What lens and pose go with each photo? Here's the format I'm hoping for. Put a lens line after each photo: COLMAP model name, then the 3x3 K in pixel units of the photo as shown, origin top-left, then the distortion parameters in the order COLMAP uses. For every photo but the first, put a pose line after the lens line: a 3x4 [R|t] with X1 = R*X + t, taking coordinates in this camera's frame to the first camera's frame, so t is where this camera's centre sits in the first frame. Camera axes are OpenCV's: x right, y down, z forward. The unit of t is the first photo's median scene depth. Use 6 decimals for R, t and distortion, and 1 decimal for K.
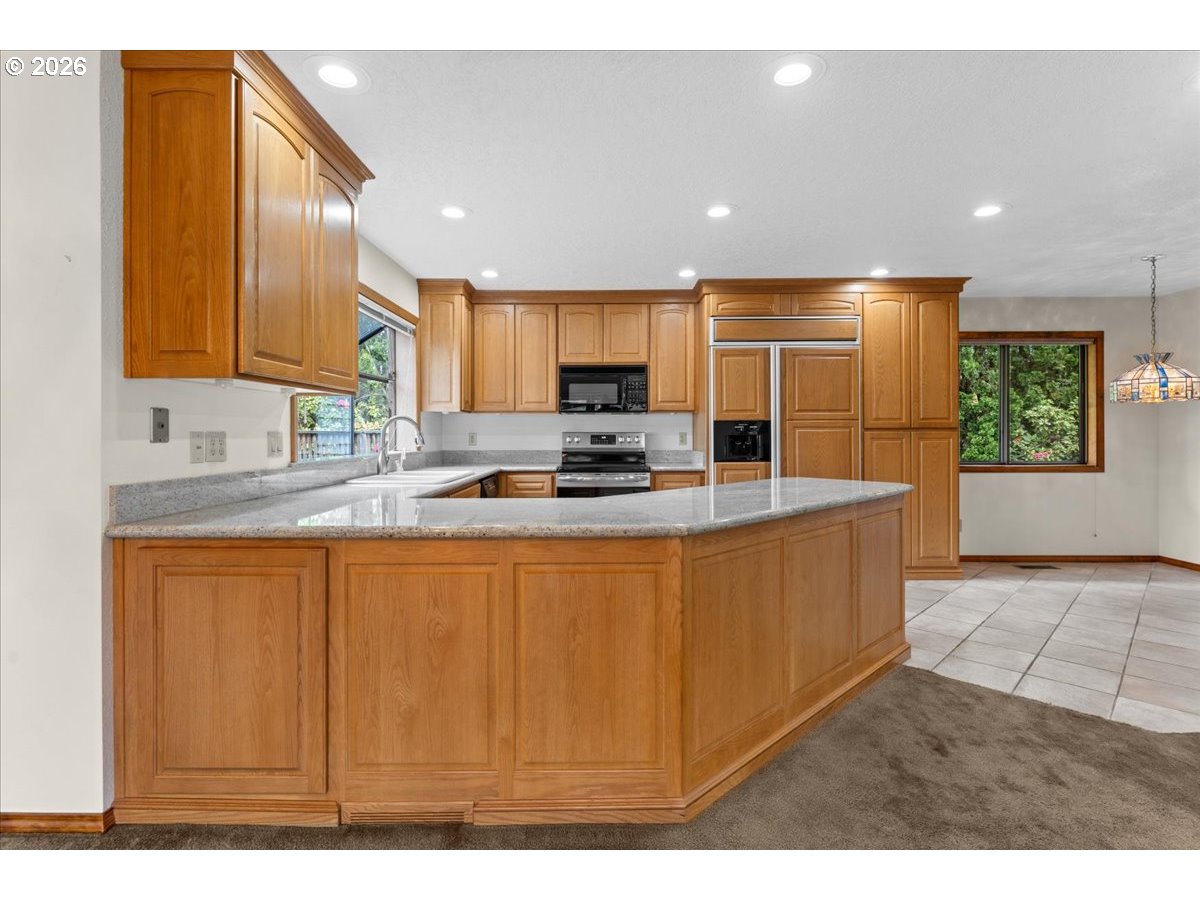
lens RADIAL K [[583.7, 0, 603.9], [0, 583.7, 432.8], [0, 0, 1]] dist [0.000815, 0.000109]
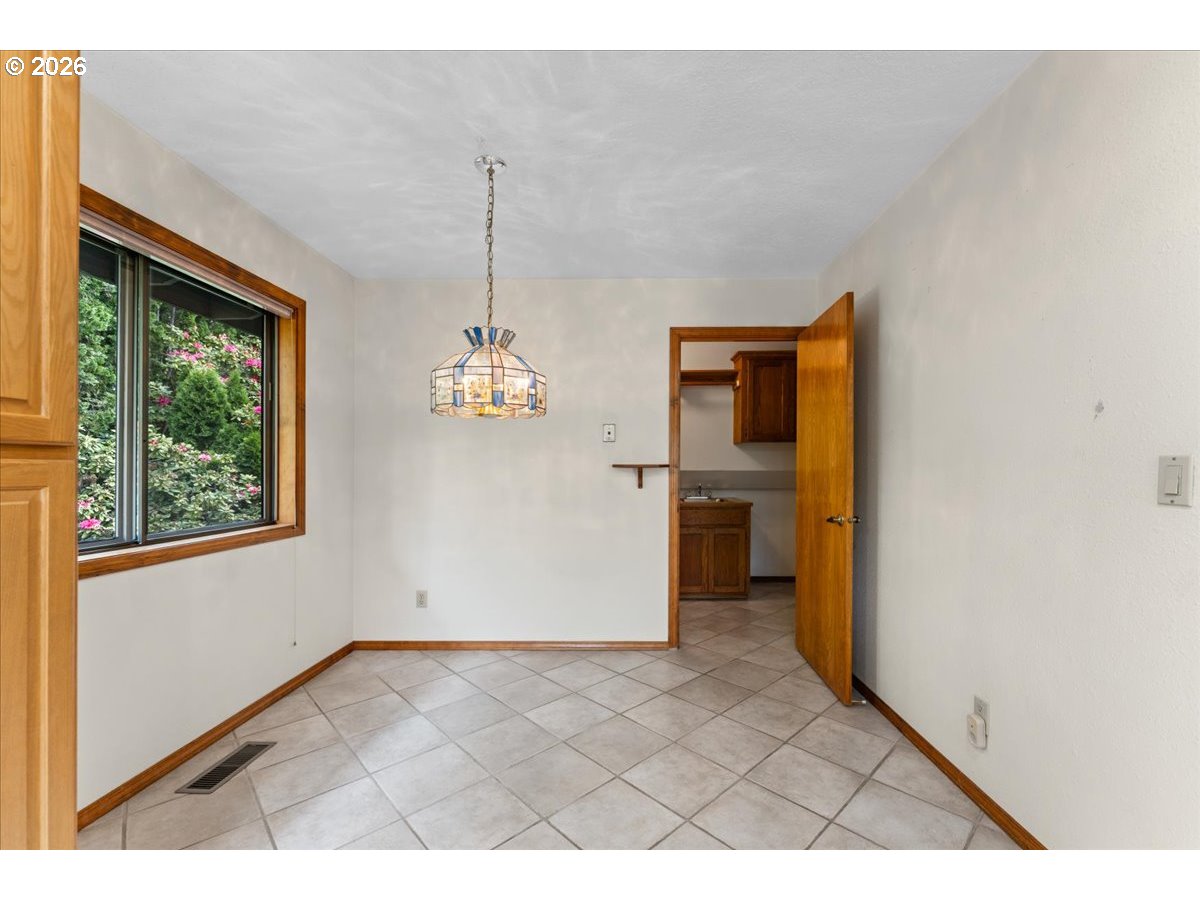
lens RADIAL K [[489.1, 0, 606.1], [0, 489.1, 468.4], [0, 0, 1]] dist [-0.001422, 0.000544]
pose [[0.011793, 0.006063, 0.999912, 0.397400], [0.004440, 0.999971, -0.006116, 0.003801], [-0.999921, 0.004511, 0.011765, 0.767323]]
